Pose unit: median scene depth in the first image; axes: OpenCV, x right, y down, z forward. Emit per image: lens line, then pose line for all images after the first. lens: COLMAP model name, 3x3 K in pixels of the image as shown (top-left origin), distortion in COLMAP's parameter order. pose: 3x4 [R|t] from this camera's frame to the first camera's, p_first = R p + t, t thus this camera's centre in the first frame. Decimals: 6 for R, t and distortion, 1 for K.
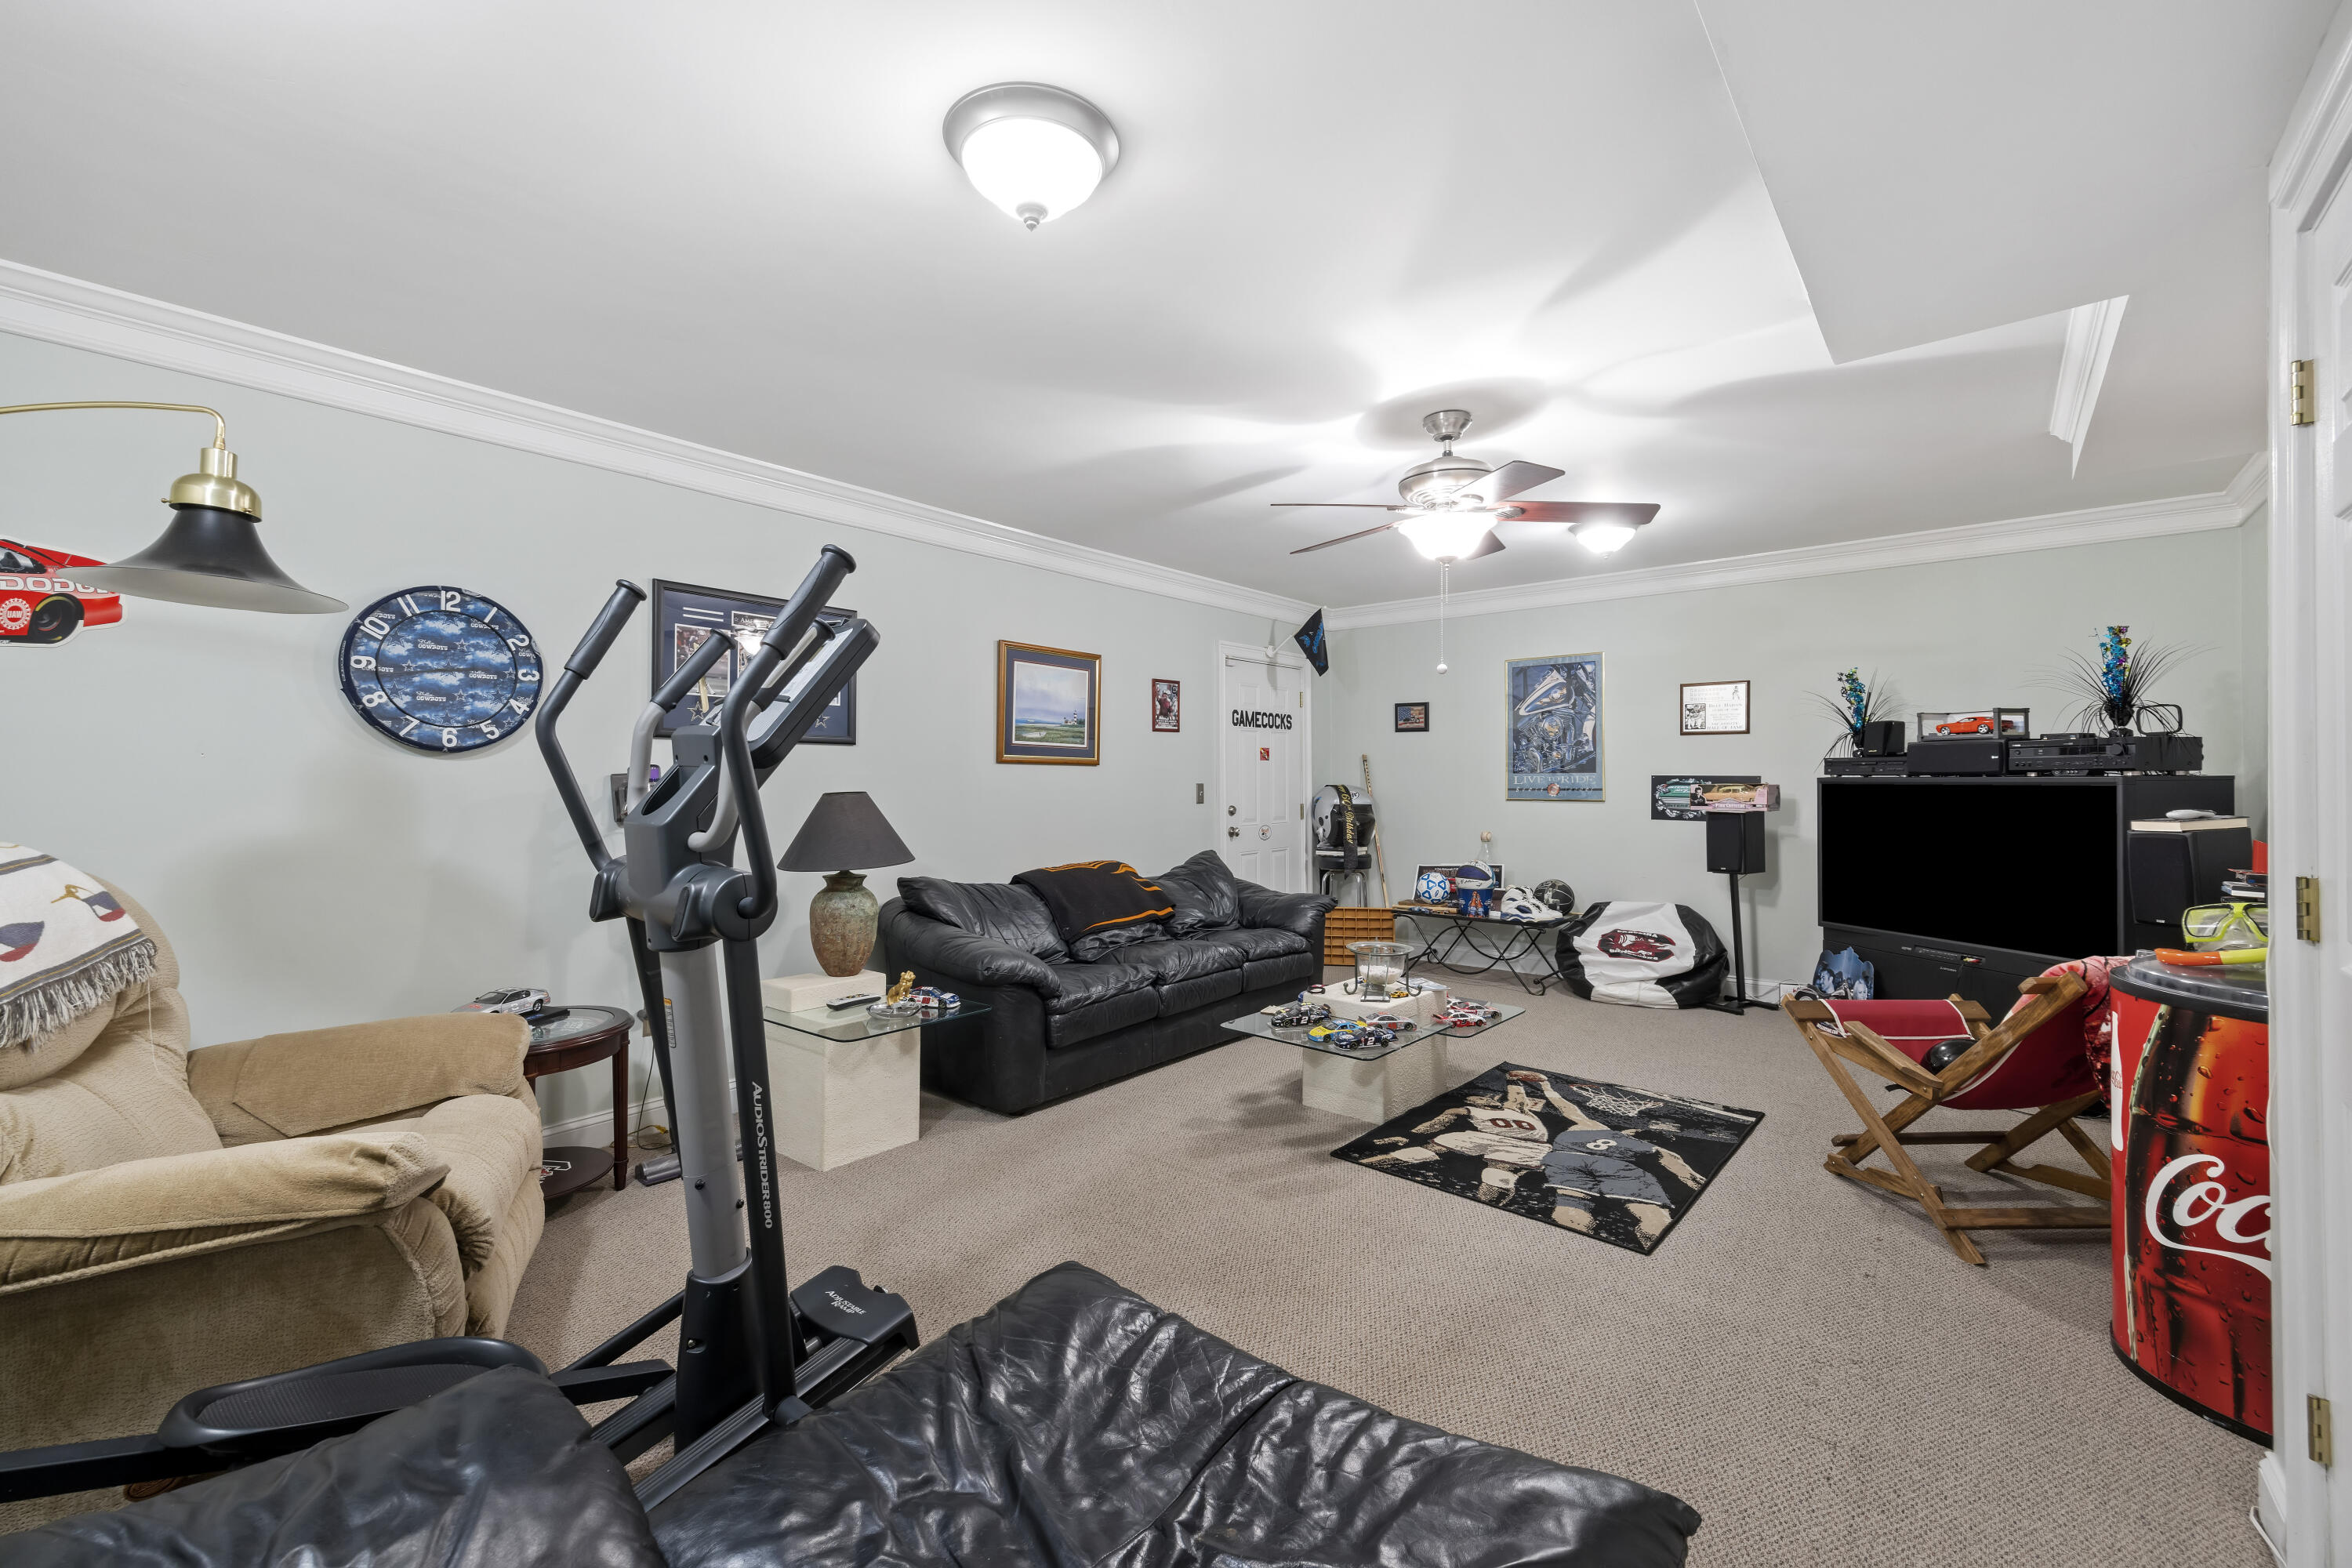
lens RADIAL K [[911.5, 0, 1176.4], [0, 911.5, 778.3], [0, 0, 1]] dist [-0.006088, -0.000425]
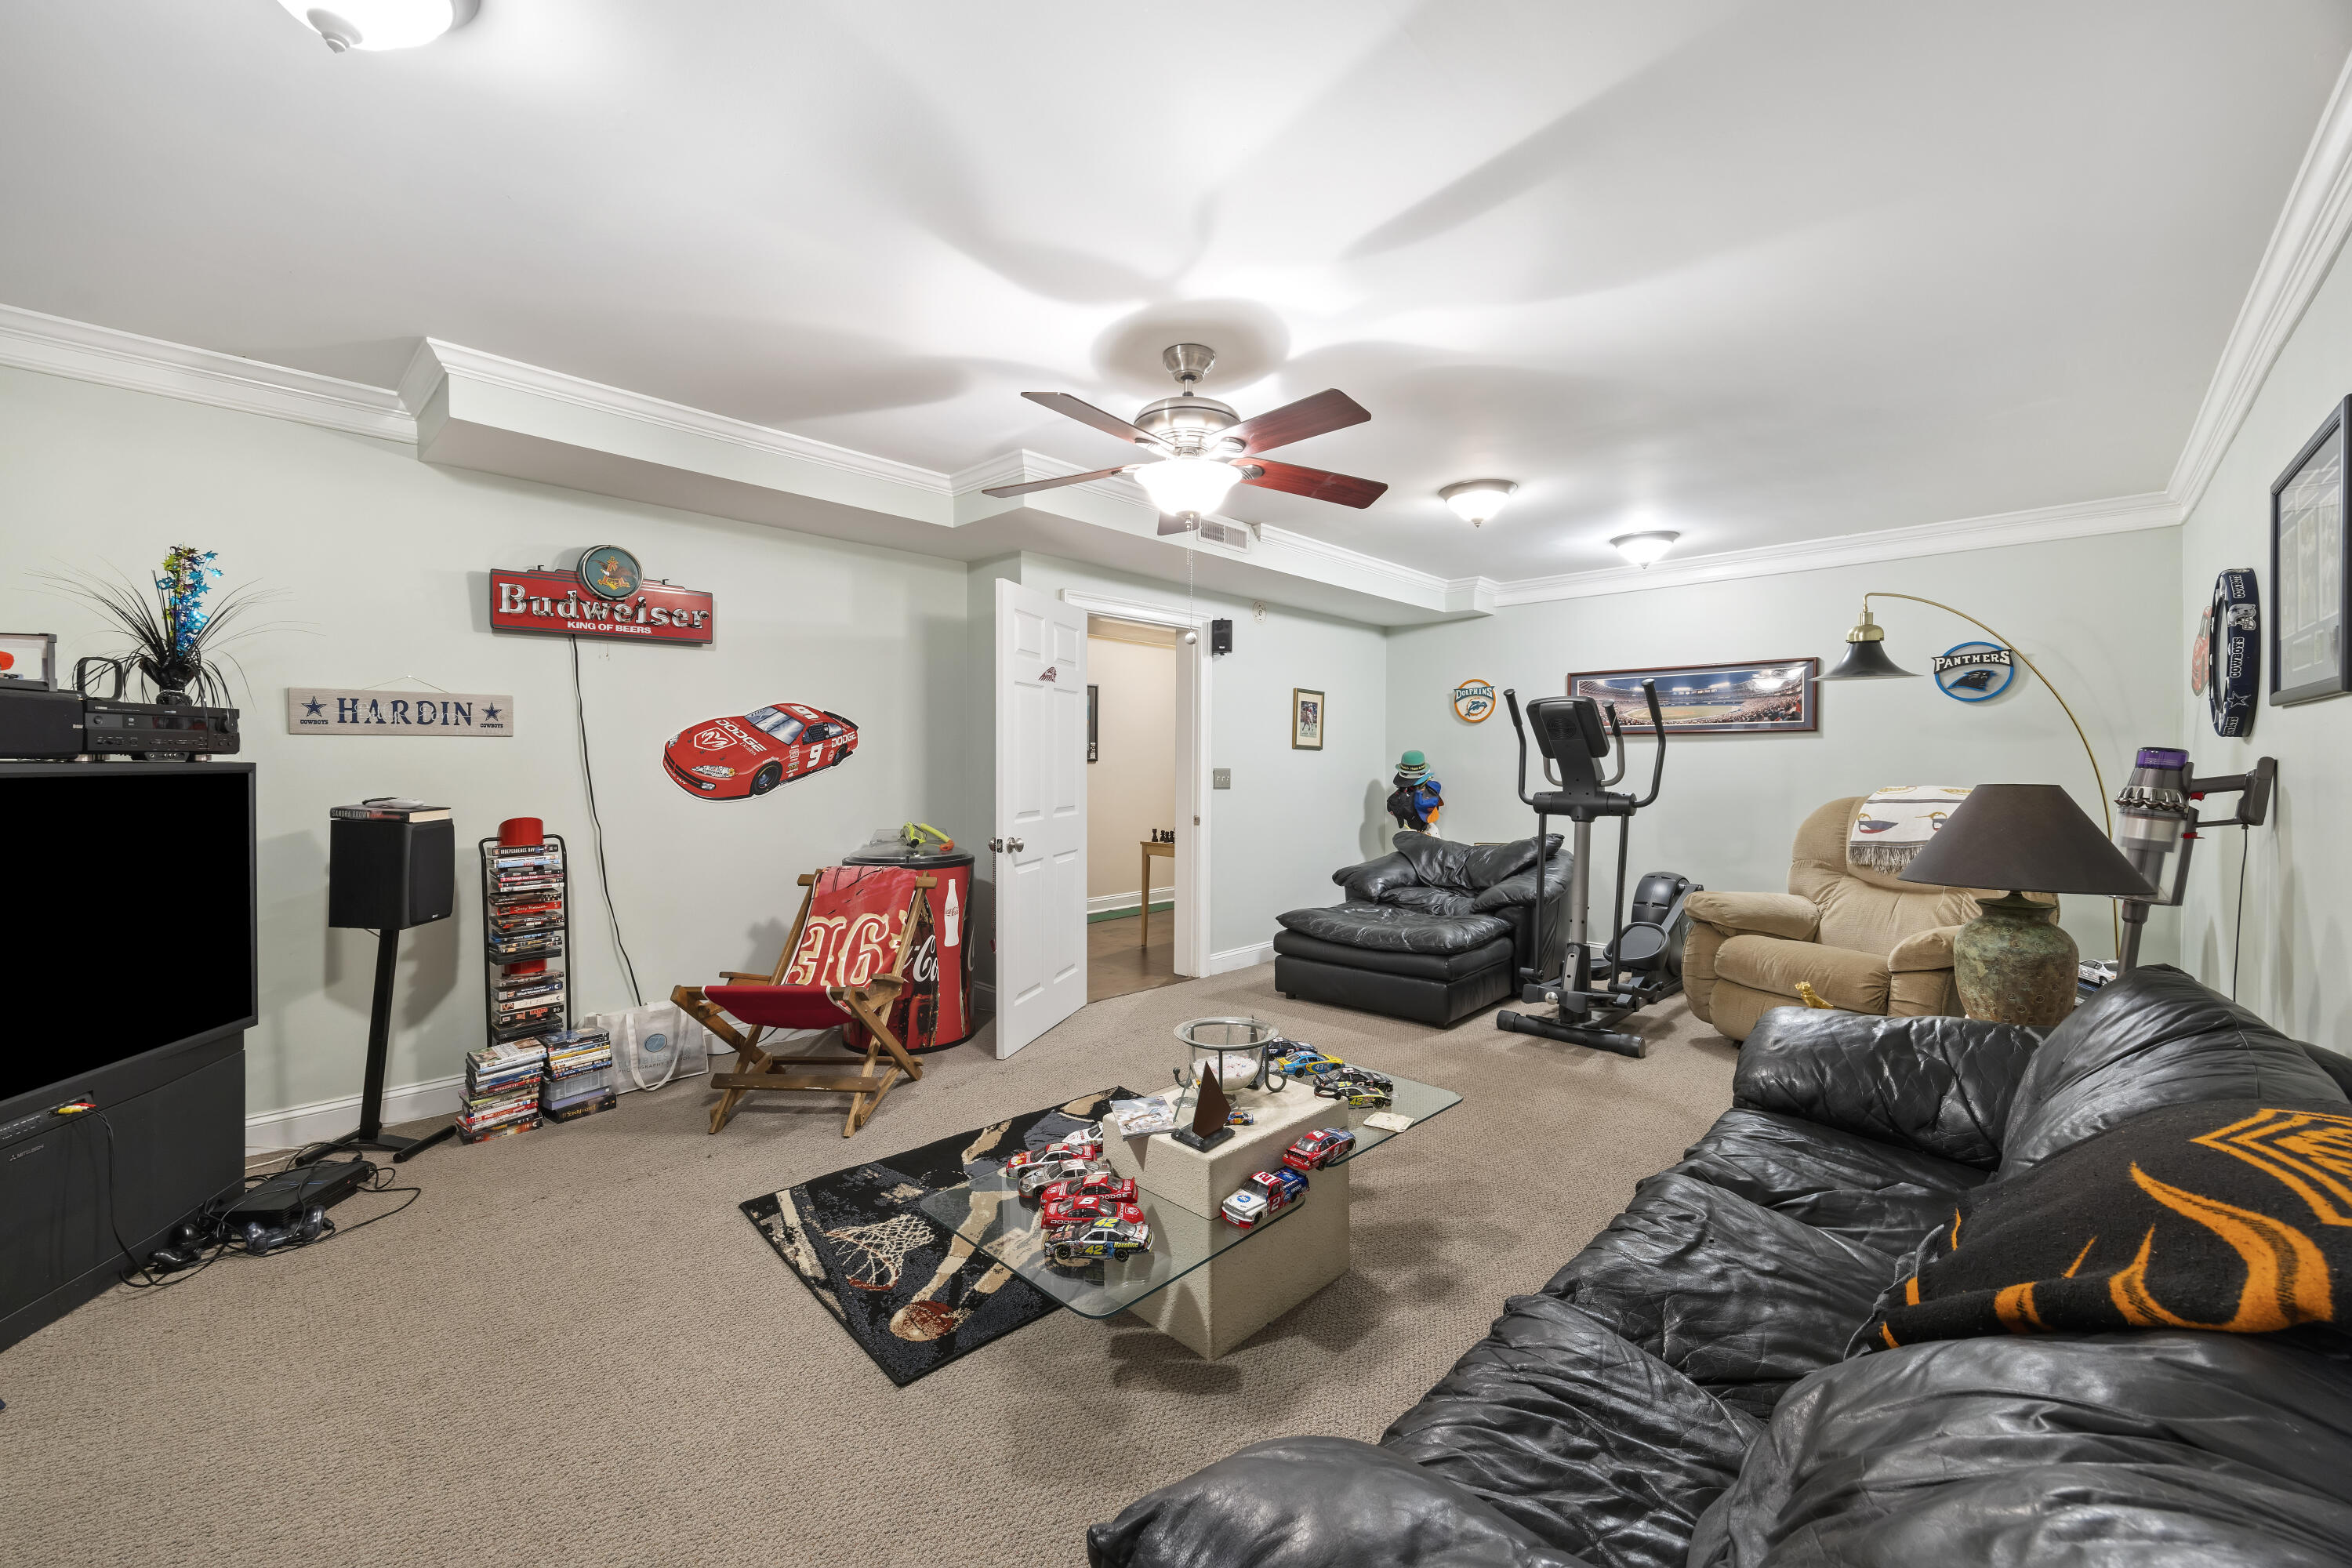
lens RADIAL K [[911.5, 0, 1173.9], [0, 911.5, 779.3], [0, 0, 1]] dist [-0.006088, -0.000425]
pose [[-0.997541, 0.005559, 0.069859, 0.223029], [0.006046, 0.999959, 0.006756, 0.011039], [-0.069819, 0.007162, -0.997534, 1.671662]]
